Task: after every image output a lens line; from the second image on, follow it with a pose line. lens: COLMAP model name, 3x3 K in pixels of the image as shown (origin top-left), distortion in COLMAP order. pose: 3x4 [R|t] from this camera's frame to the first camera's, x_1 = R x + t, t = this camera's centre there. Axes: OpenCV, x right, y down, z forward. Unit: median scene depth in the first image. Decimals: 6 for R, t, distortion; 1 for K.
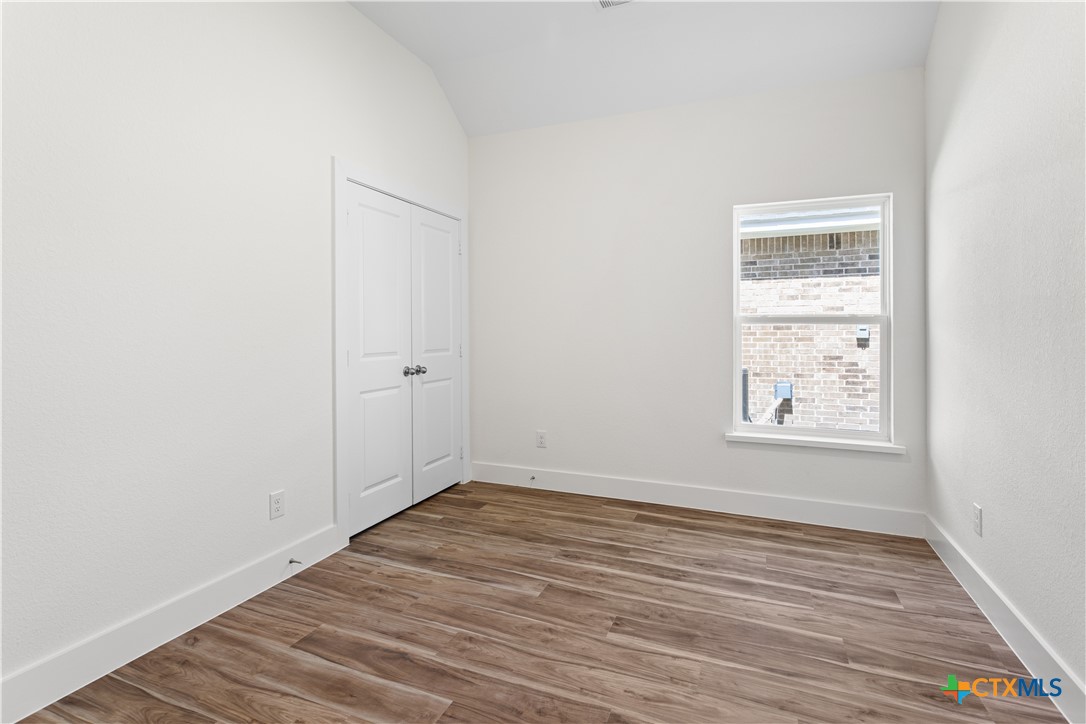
lens RADIAL K [[527.8, 0, 535.9], [0, 527.8, 328.9], [0, 0, 1]] dist [0.000163, 0.000331]
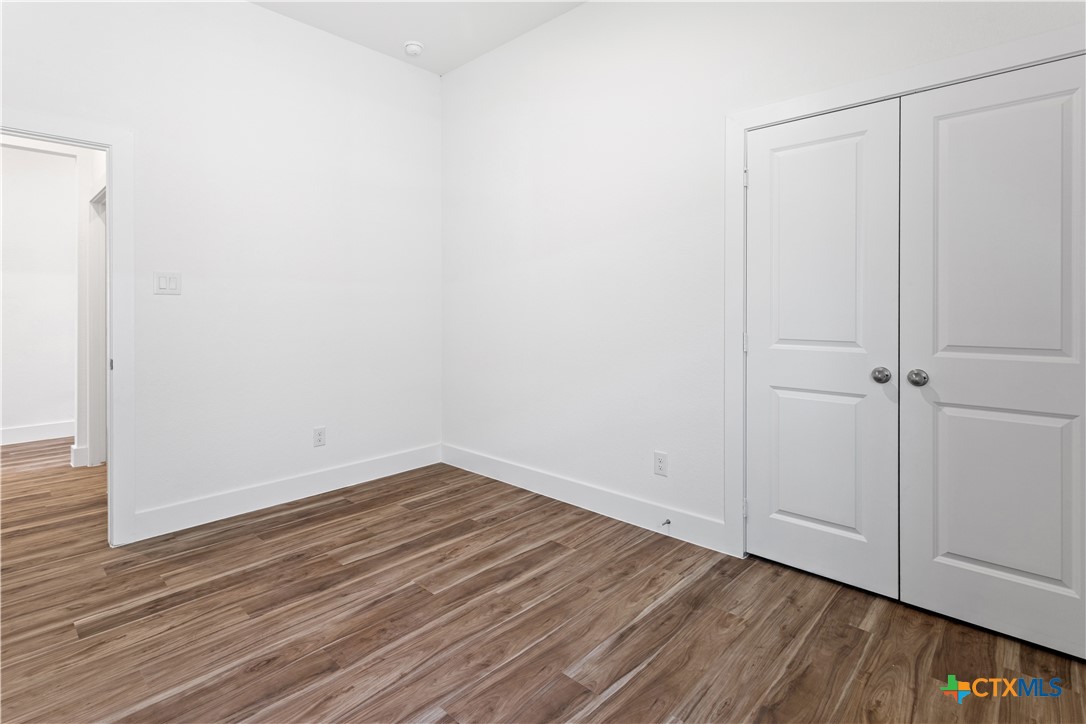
lens RADIAL K [[530.2, 0, 536.0], [0, 530.2, 308.5], [0, 0, 1]] dist [-0.001689, 0.001211]
pose [[-0.352360, 0.003662, -0.935857, 0.773611], [0.003602, 0.999990, 0.002556, -0.002407], [0.935857, -0.002470, -0.352370, 1.346006]]
